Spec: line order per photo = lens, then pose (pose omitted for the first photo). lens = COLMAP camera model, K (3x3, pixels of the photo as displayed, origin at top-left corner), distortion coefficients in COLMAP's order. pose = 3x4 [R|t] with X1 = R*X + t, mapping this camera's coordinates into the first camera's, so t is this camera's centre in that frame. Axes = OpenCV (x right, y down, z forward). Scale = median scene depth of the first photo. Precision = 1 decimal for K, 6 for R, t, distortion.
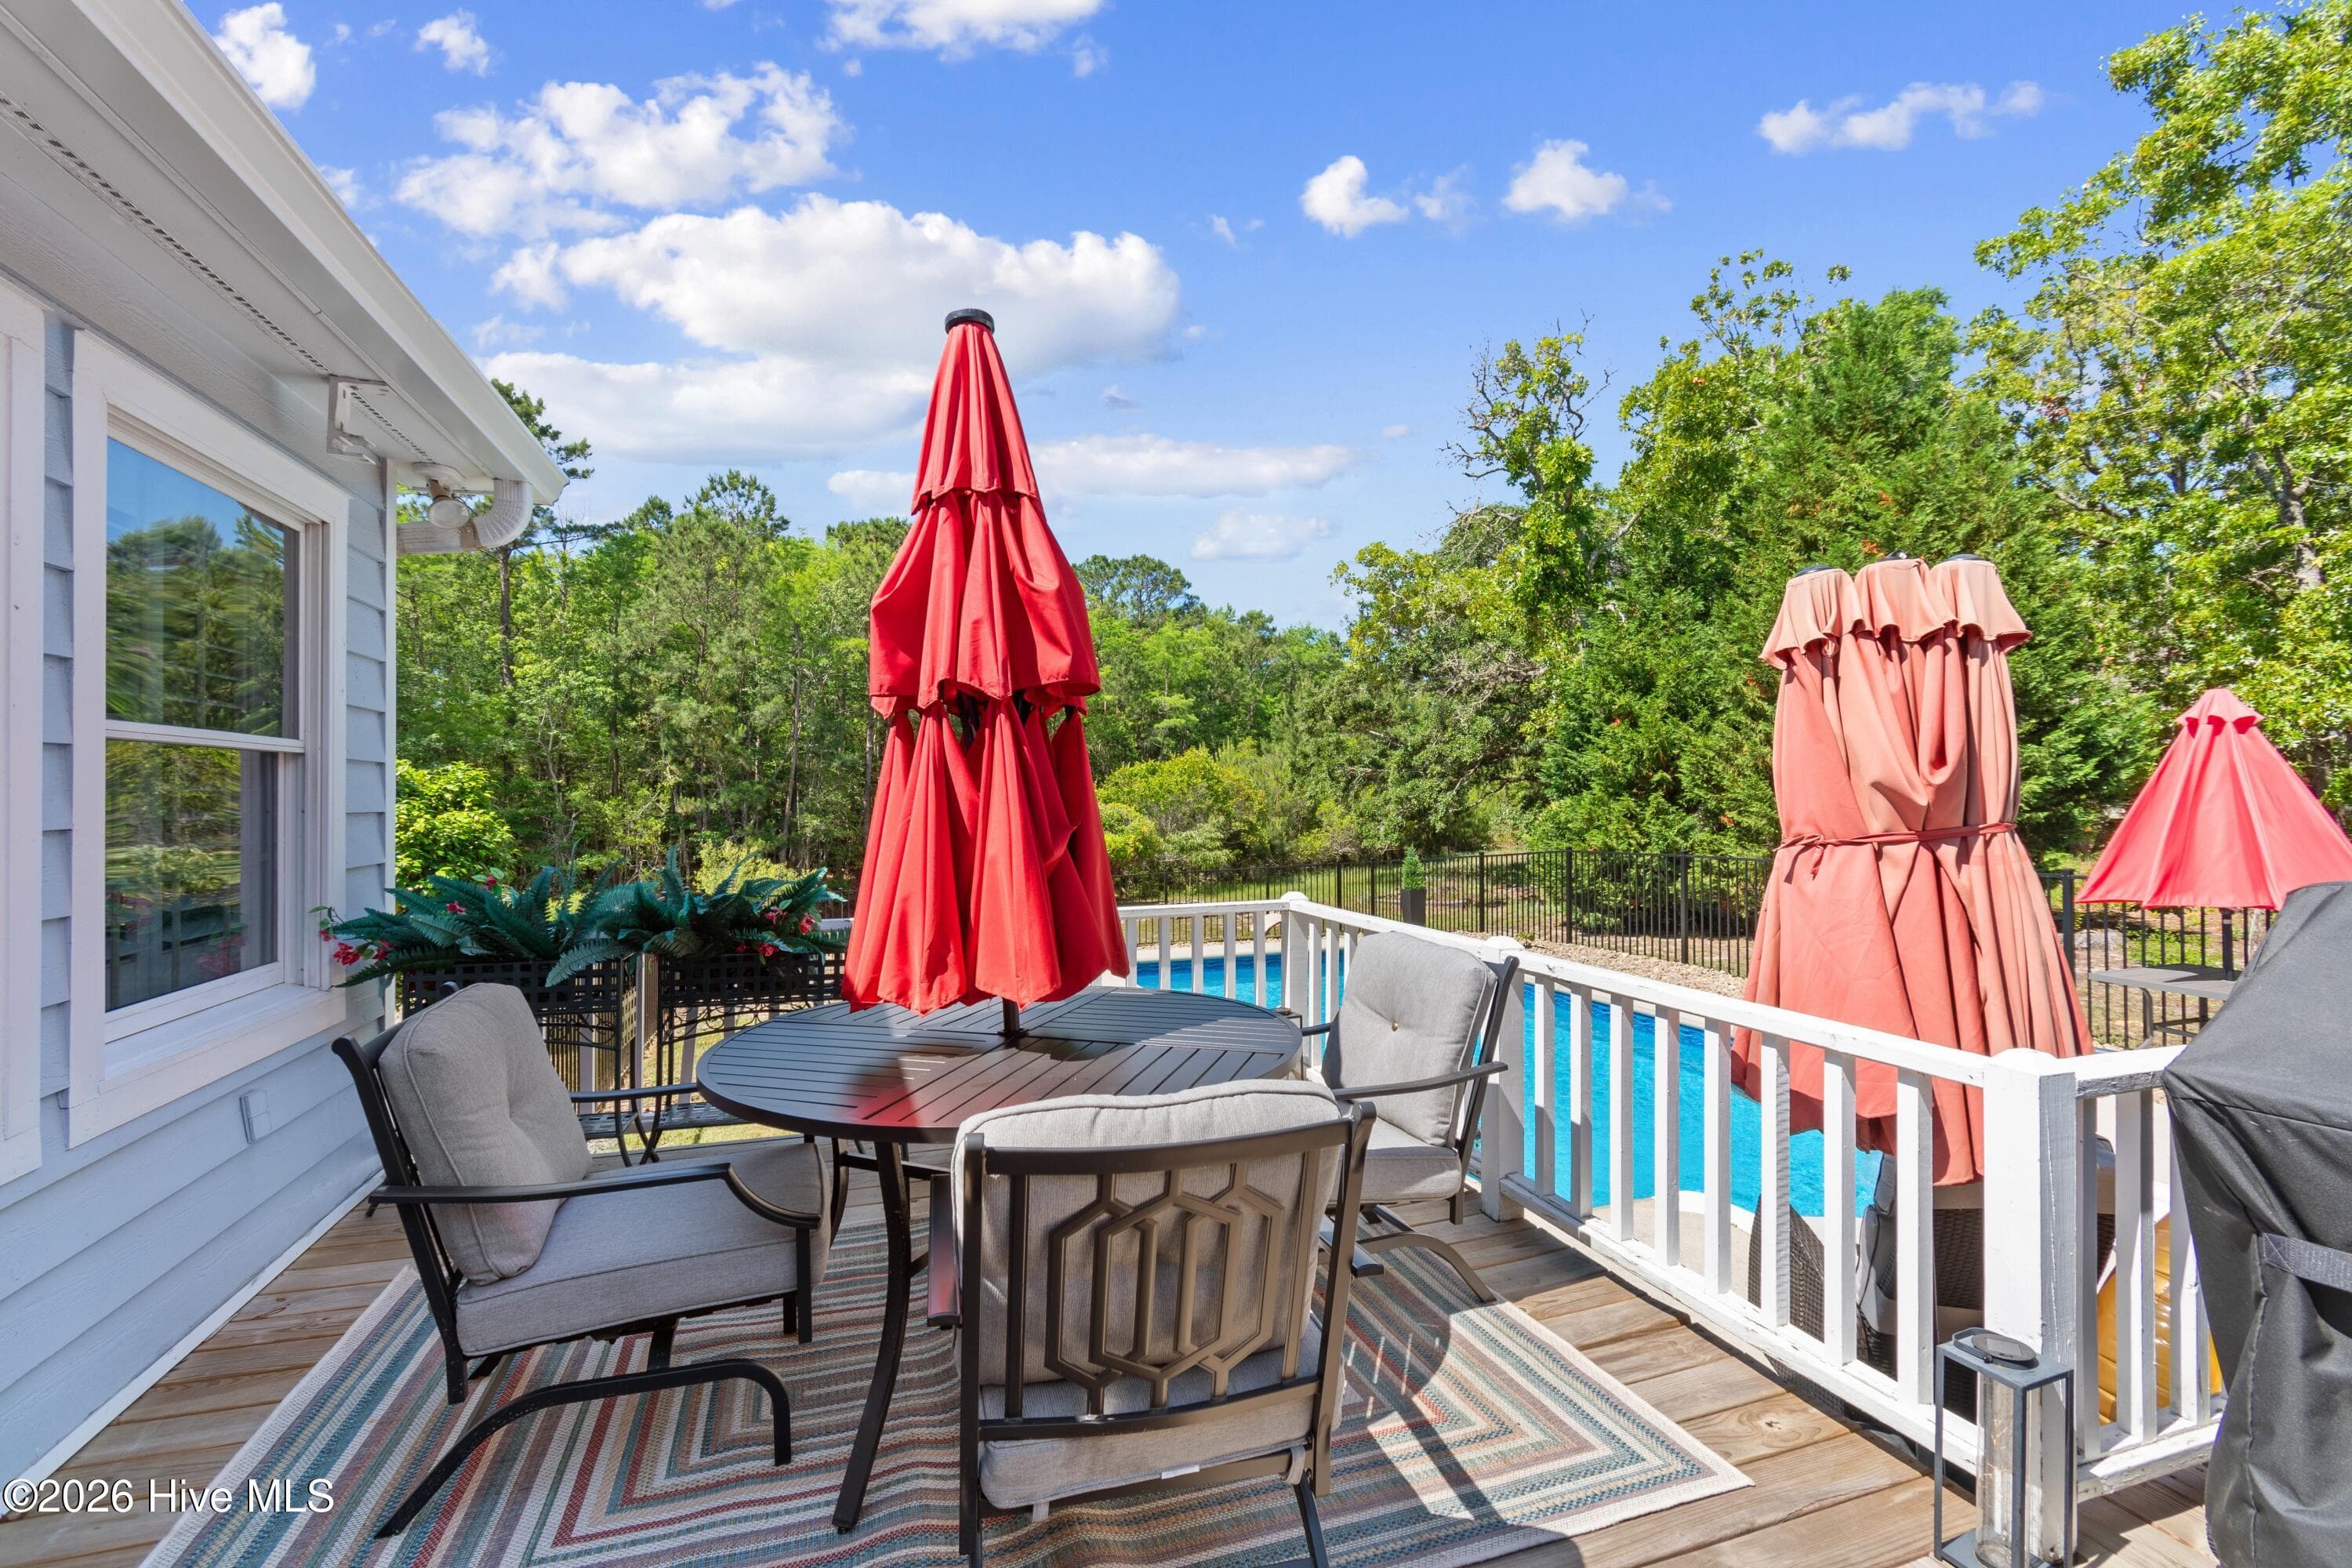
lens RADIAL K [[1044.9, 0, 1186.0], [0, 1044.9, 784.0], [0, 0, 1]] dist [0.002737, -0.001315]
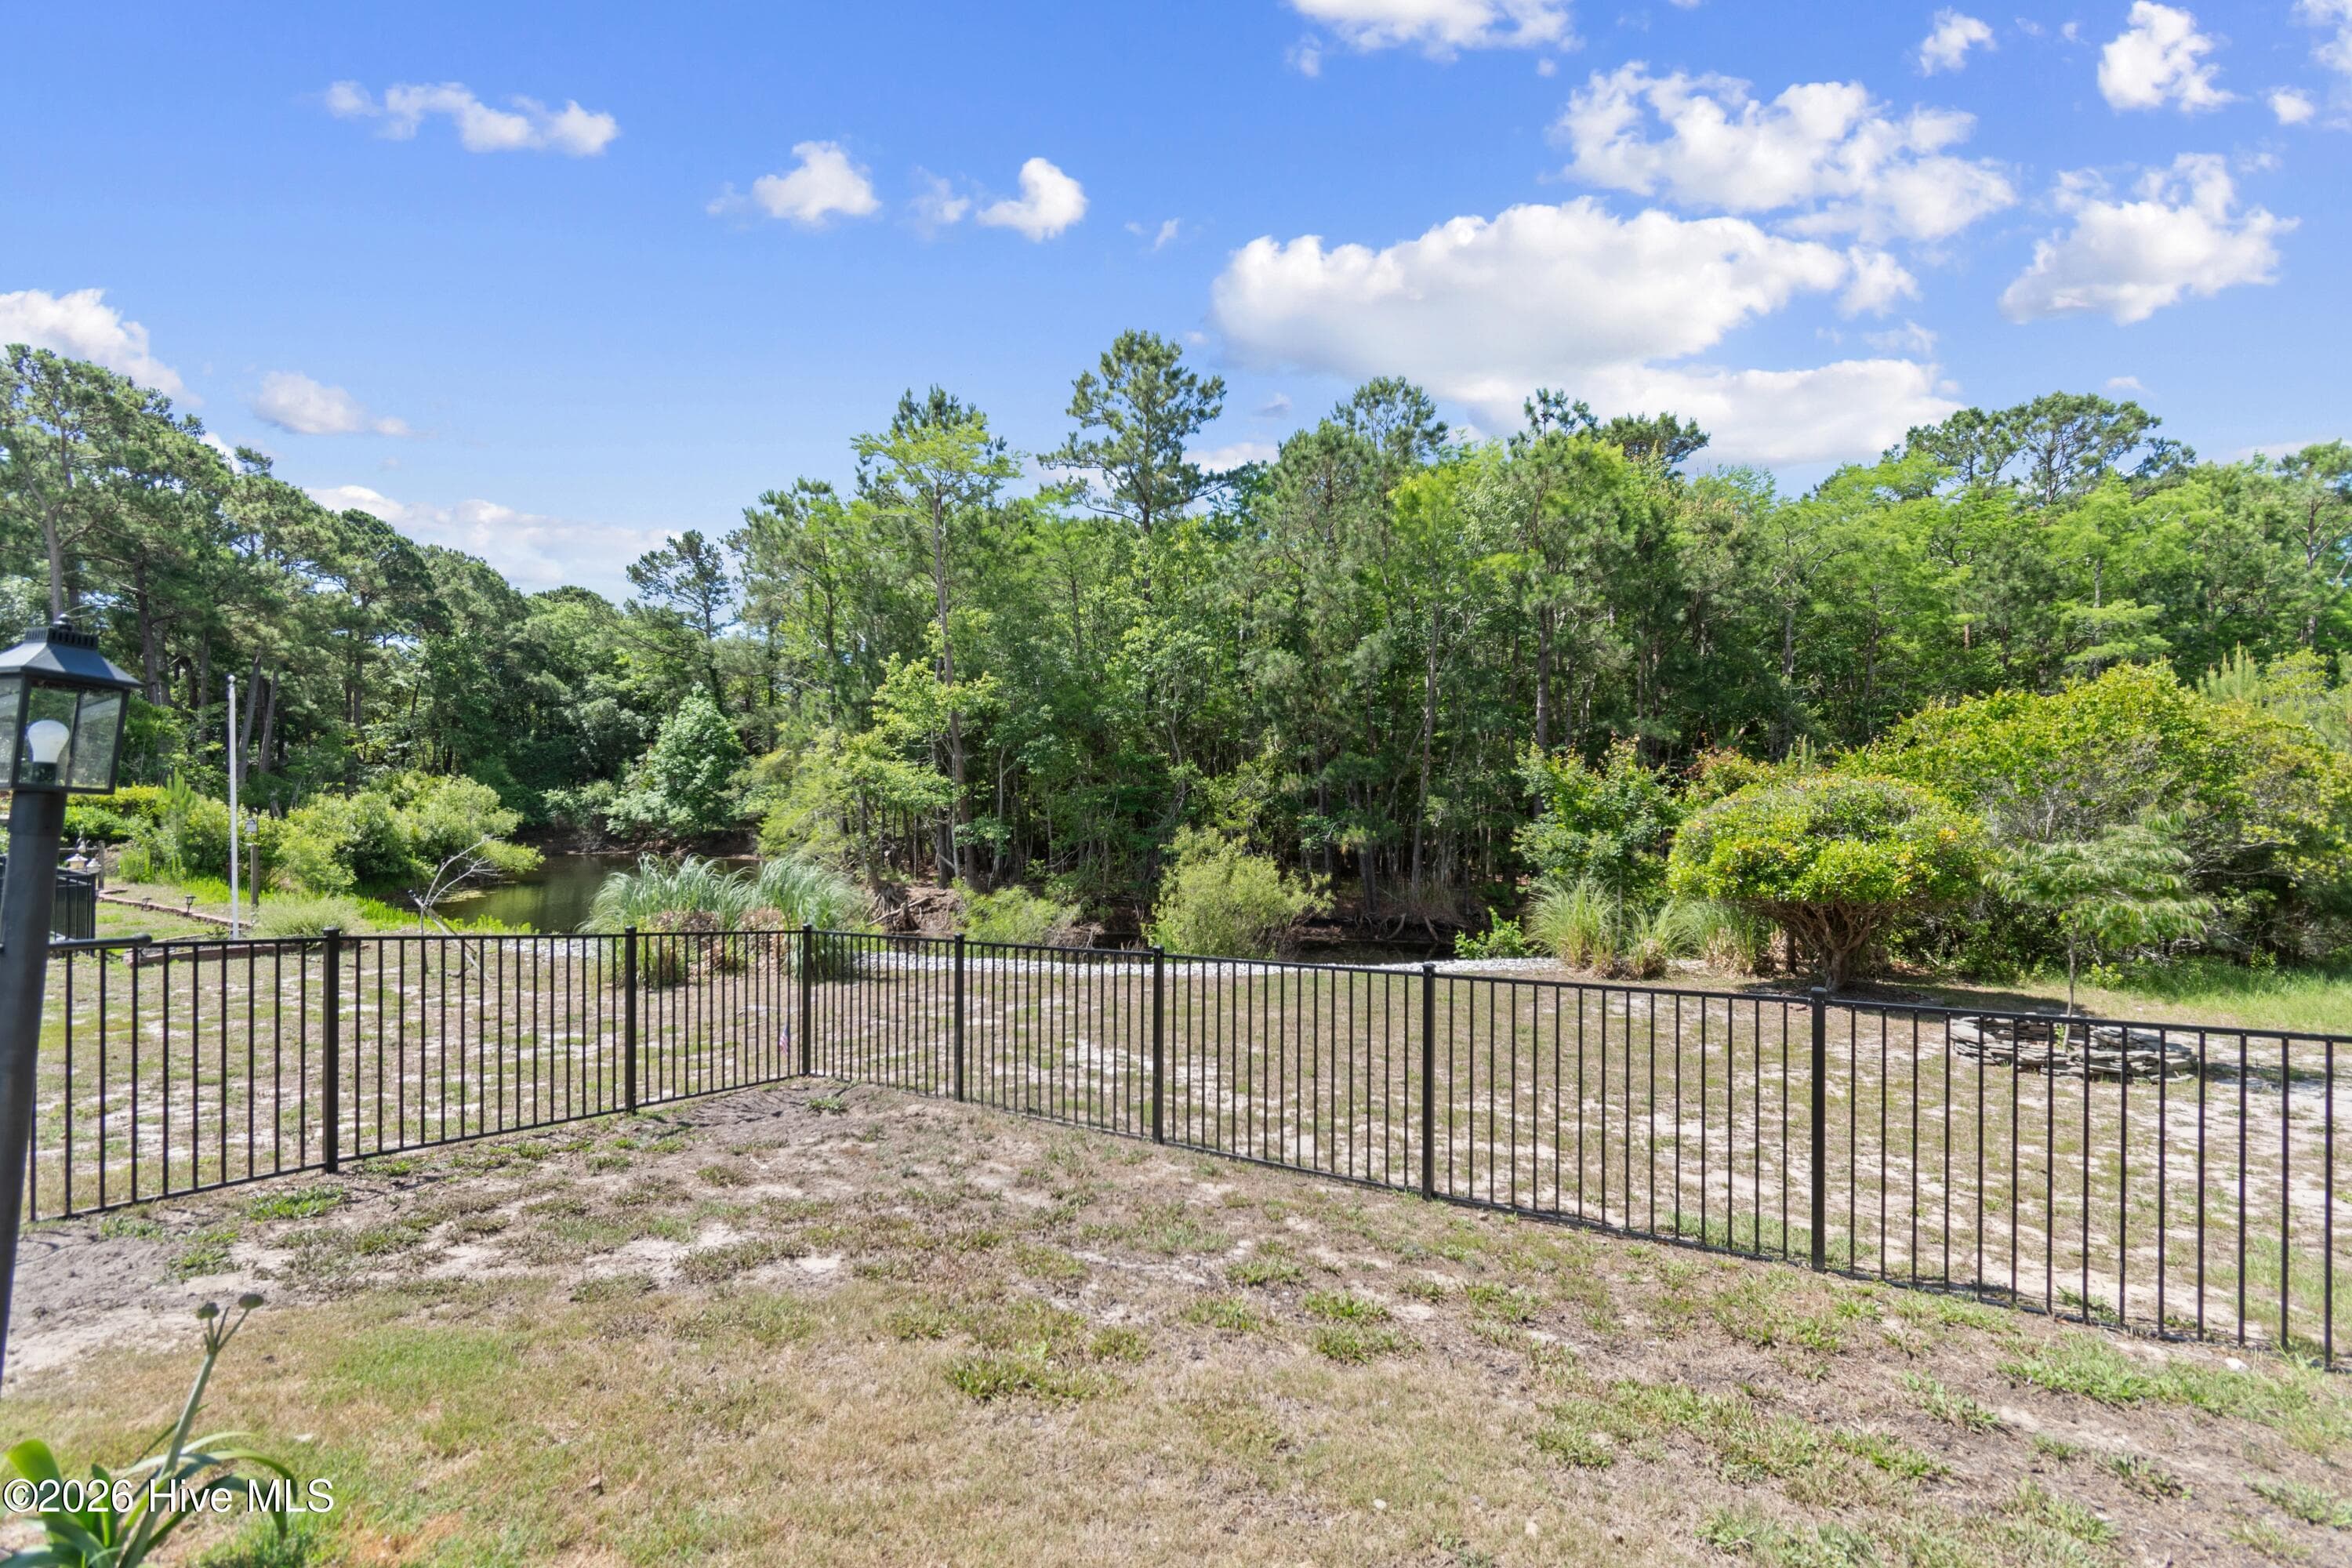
lens RADIAL K [[1040.8, 0, 1175.8], [0, 1040.8, 781.3], [0, 0, 1]] dist [0.005174, -0.002763]
pose [[0.720937, 0.004564, -0.692985, 0.022567], [-0.001138, 0.999985, 0.005401, 0.014693], [0.693000, -0.003105, 0.720931, 0.348308]]
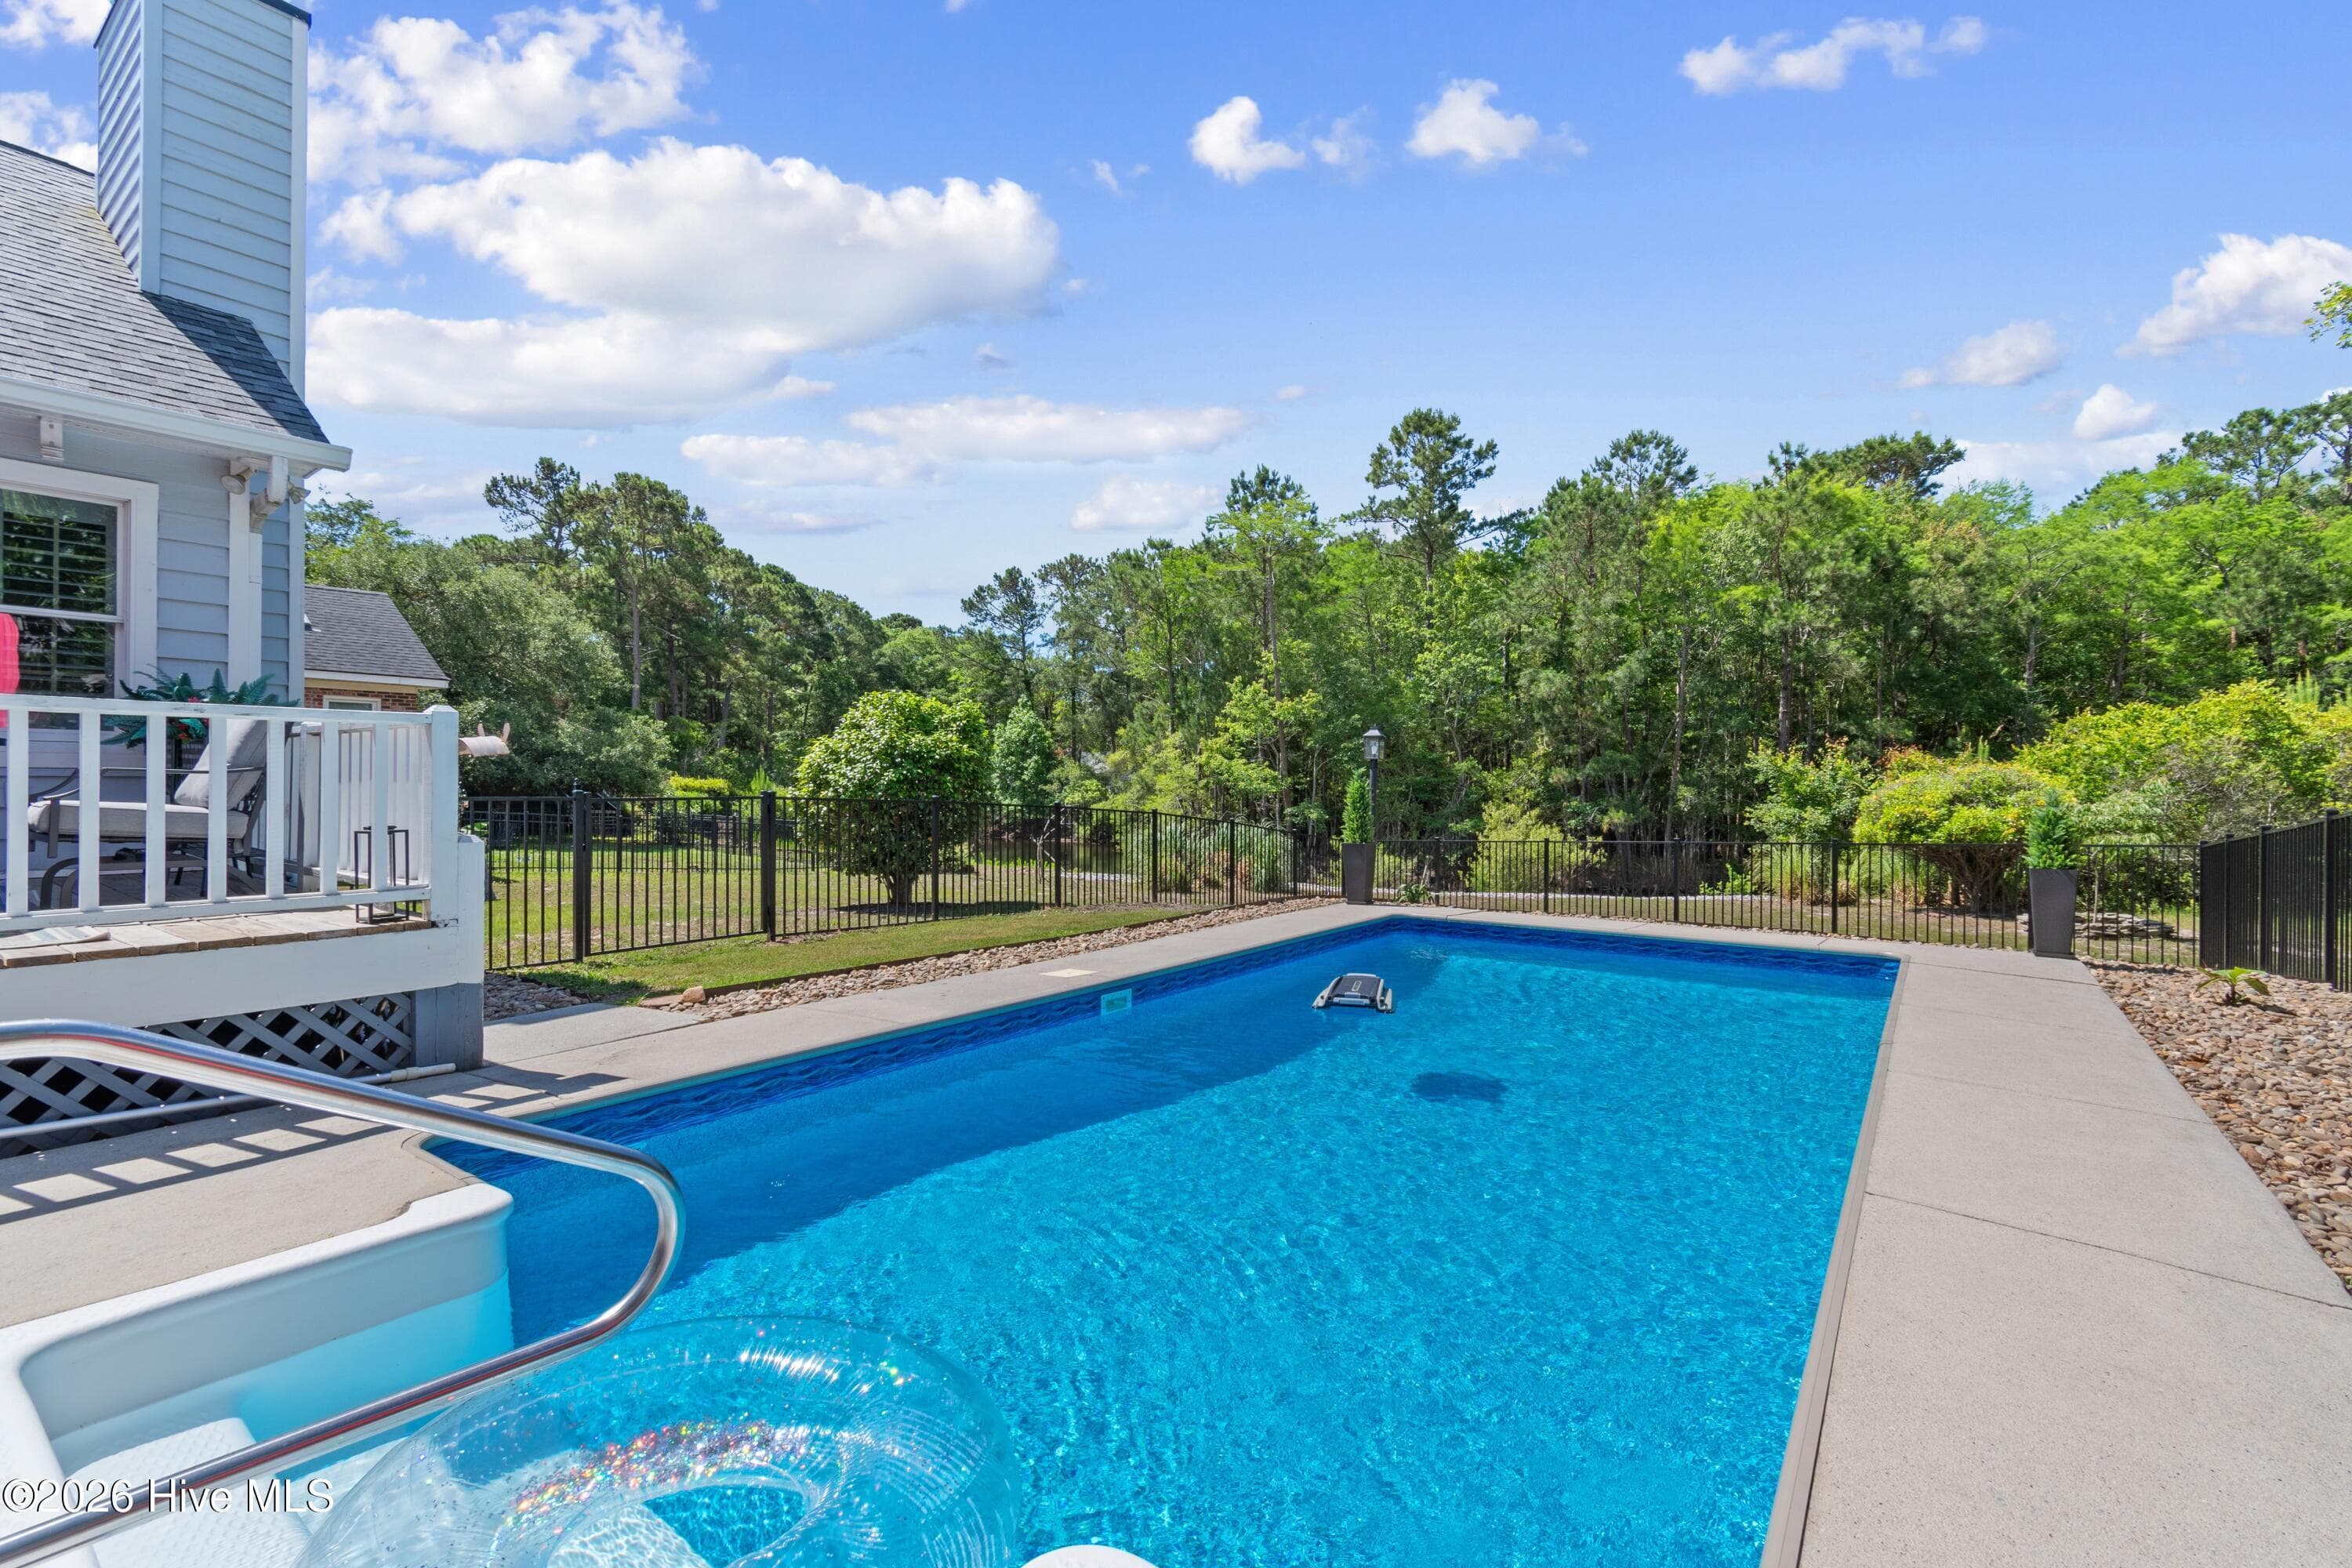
lens RADIAL K [[1040.8, 0, 1175.8], [0, 1040.8, 781.3], [0, 0, 1]] dist [0.005174, -0.002763]
pose [[0.557755, 0.005553, -0.829987, 0.152247], [-0.001266, 0.999982, 0.005839, 0.020345], [0.830004, -0.002206, 0.557752, 0.129615]]
